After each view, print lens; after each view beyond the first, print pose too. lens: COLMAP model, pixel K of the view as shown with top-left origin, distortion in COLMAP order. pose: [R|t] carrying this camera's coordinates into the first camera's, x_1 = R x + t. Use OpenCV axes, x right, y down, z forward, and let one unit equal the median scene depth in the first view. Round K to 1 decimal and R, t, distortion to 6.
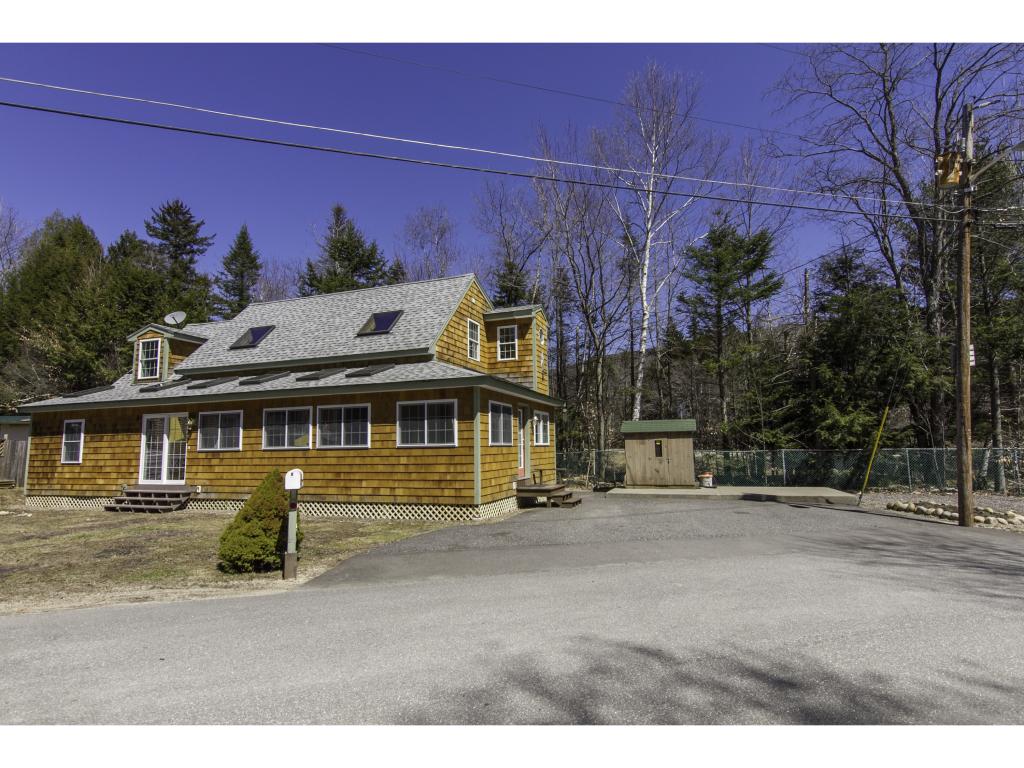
lens RADIAL K [[527.1, 0, 512.7], [0, 527.1, 383.3], [0, 0, 1]] dist [-0.001451, 0.002646]
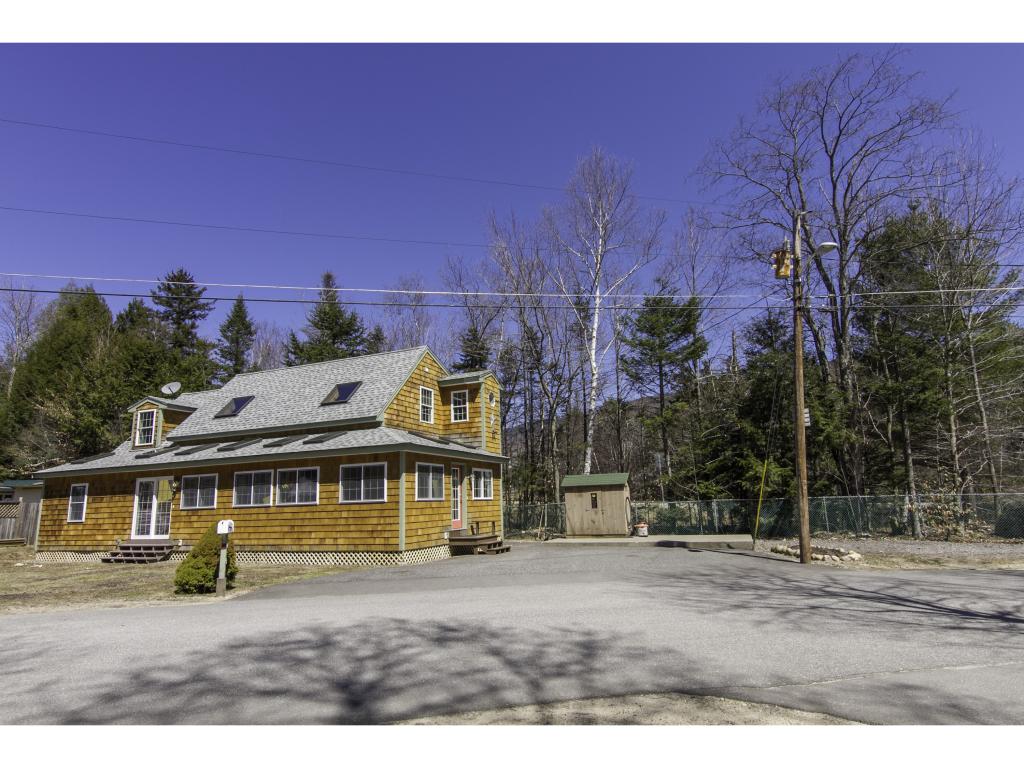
lens RADIAL K [[569.3, 0, 511.5], [0, 569.3, 384.6], [0, 0, 1]] dist [-0.000746, -0.001130]
pose [[0.998609, -0.025859, -0.045948, 0.166160], [0.021990, 0.996323, -0.082810, -0.021960], [0.047921, 0.081685, 0.995505, -0.201542]]
